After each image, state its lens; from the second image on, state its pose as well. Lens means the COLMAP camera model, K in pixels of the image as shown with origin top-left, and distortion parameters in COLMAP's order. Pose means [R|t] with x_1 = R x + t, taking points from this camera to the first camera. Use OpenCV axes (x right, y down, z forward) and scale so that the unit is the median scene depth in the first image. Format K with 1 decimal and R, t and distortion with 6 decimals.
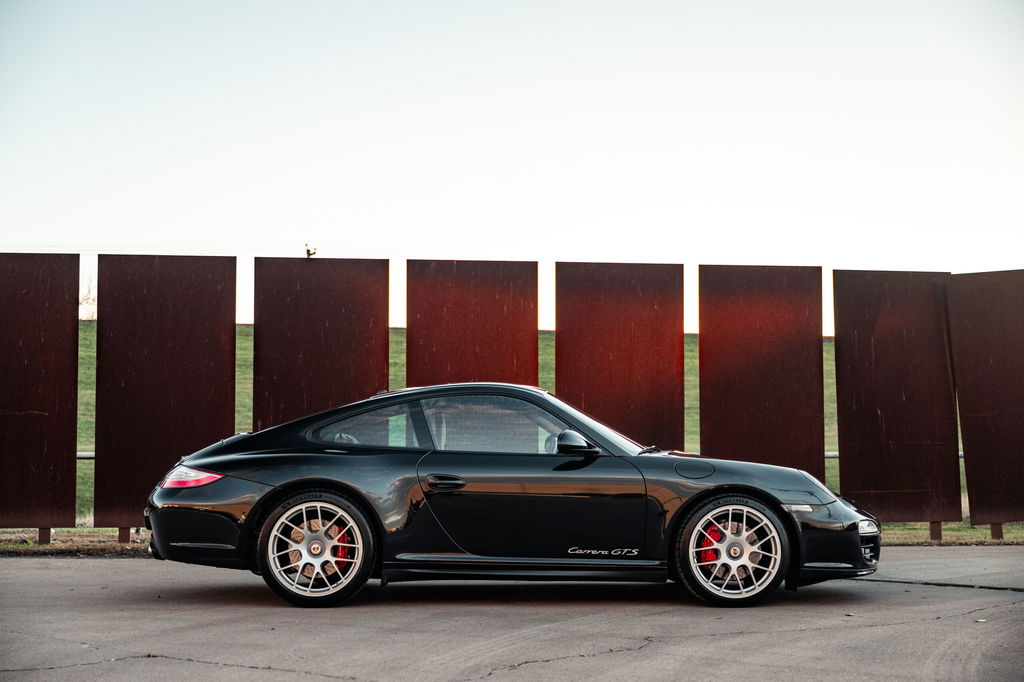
lens RADIAL K [[1559.0, 0, 512.0], [0, 1559.0, 341.0], [0, 0, 1]] dist [-0.092333, 0.887996]
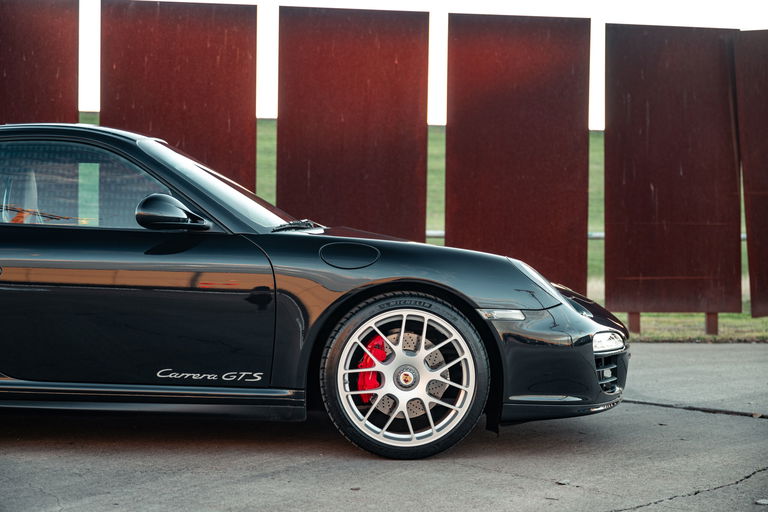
lens RADIAL K [[1337.6, 0, 384.0], [0, 1337.6, 256.0], [0, 0, 1]] dist [-0.009926, 0.078783]
pose [[0.999743, 0.013342, 0.018307, 0.116433], [-0.014955, 0.995736, 0.091027, 0.028606], [-0.017015, -0.091278, 0.995680, 0.406229]]
